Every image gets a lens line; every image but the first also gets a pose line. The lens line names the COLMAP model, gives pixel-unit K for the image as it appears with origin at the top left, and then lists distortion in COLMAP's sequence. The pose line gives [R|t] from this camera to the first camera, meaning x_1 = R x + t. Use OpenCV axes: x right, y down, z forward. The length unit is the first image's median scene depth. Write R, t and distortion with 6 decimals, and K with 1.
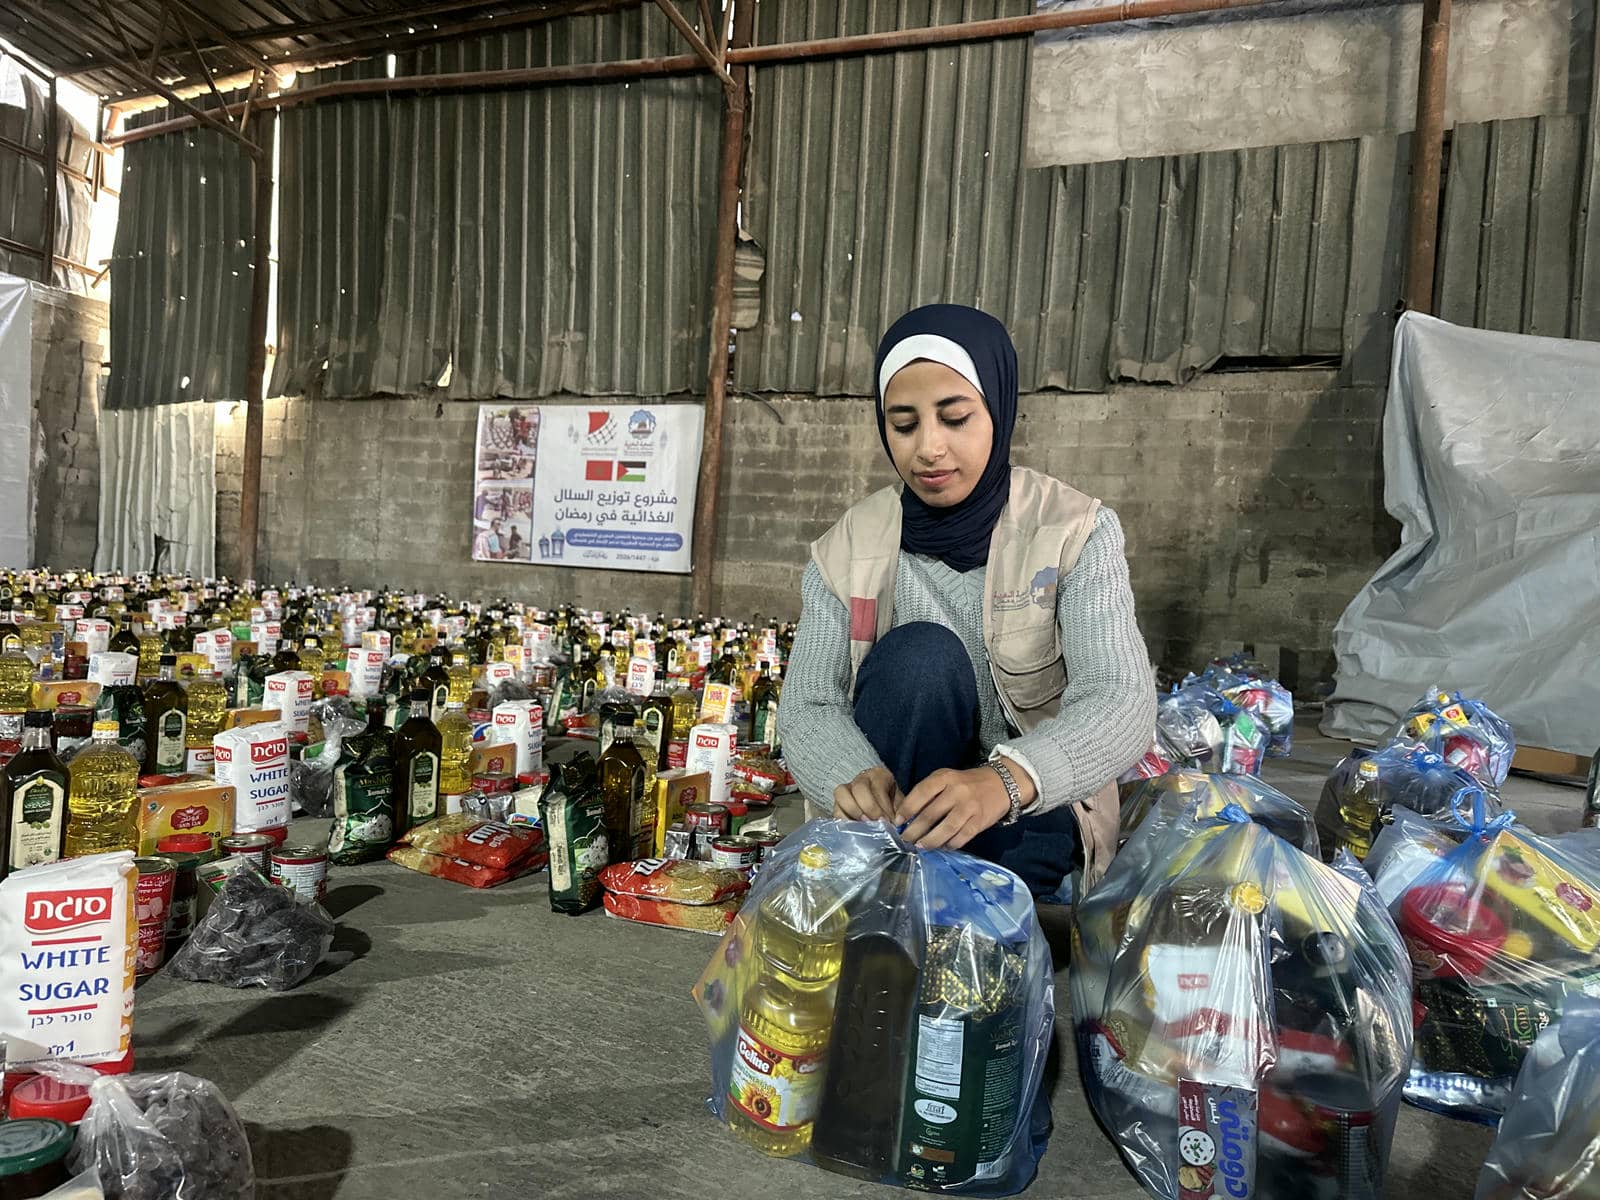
lens RADIAL K [[1123.4, 0, 811.1], [0, 1123.4, 603.1], [0, 0, 1]] dist [0.085747, -0.128459]
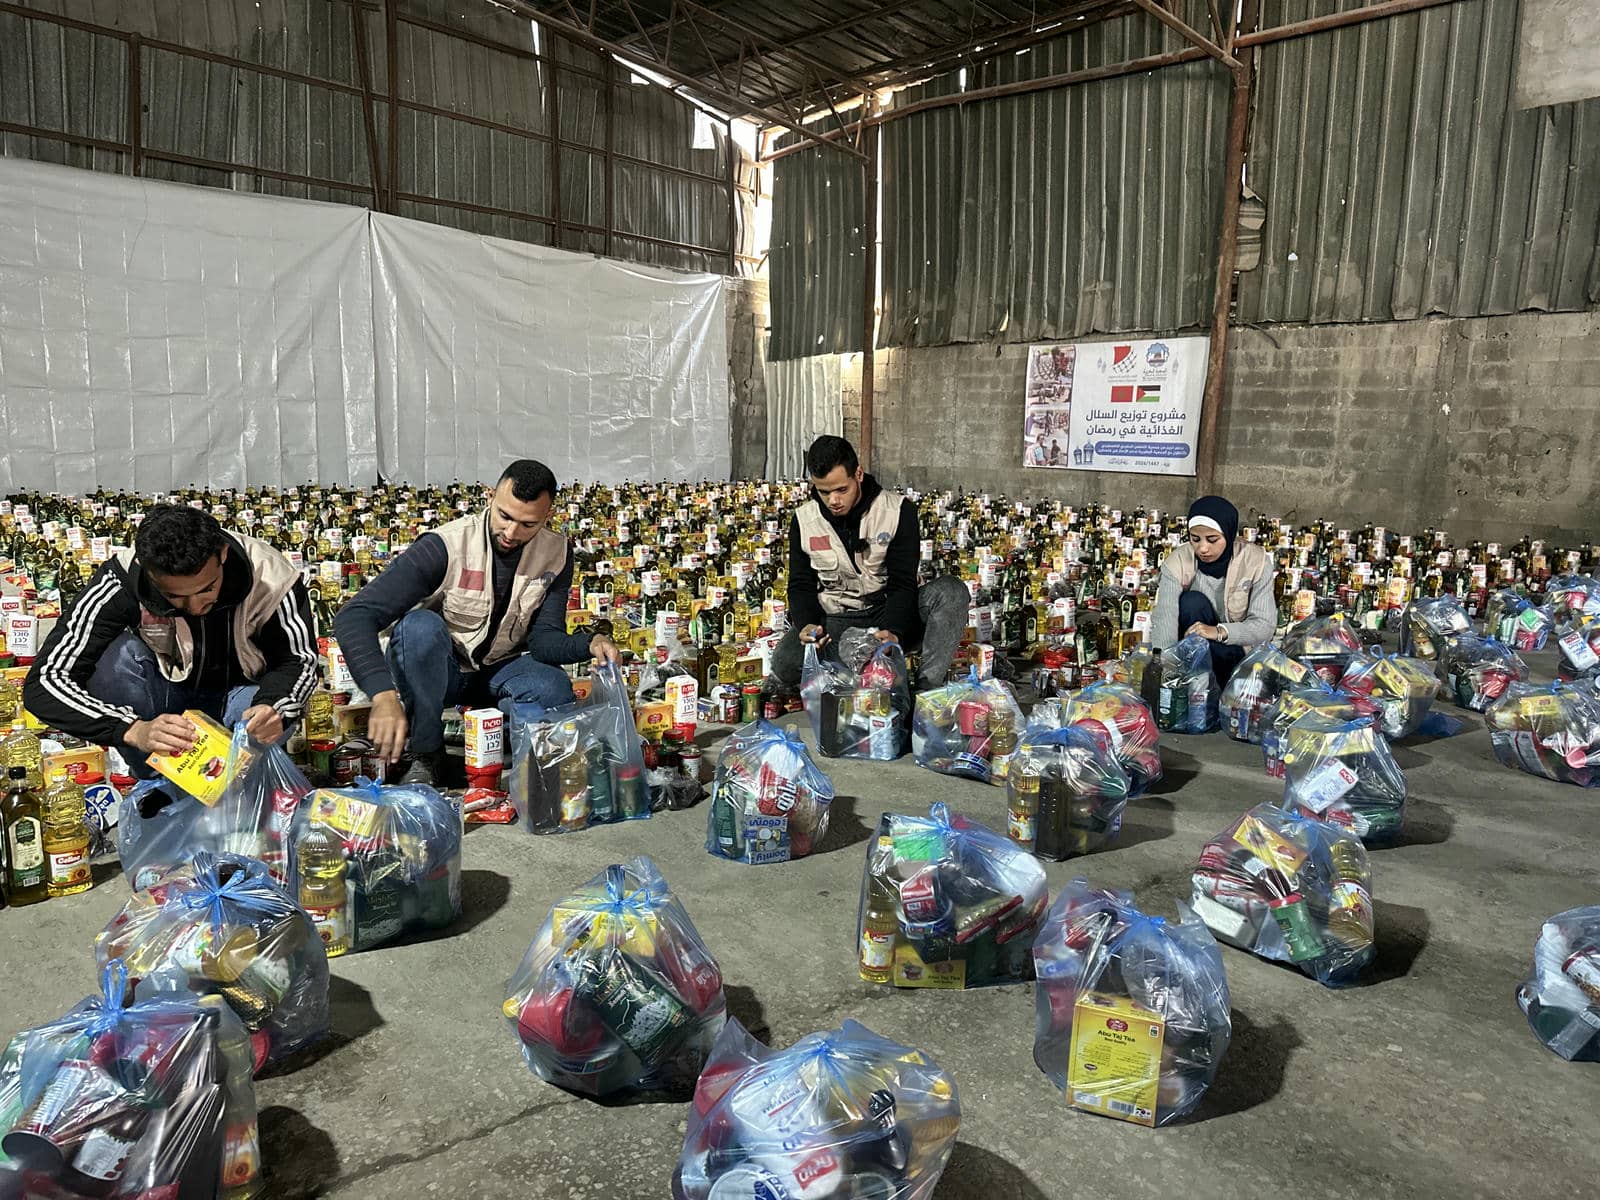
lens RADIAL K [[1087.1, 0, 809.6], [0, 1087.1, 607.1], [0, 0, 1]] dist [0.029422, -0.061160]
pose [[0.890091, 0.033312, -0.454563, 0.062207], [0.024727, 0.992328, 0.121139, -0.037553], [0.455111, -0.119065, 0.882439, -0.258898]]
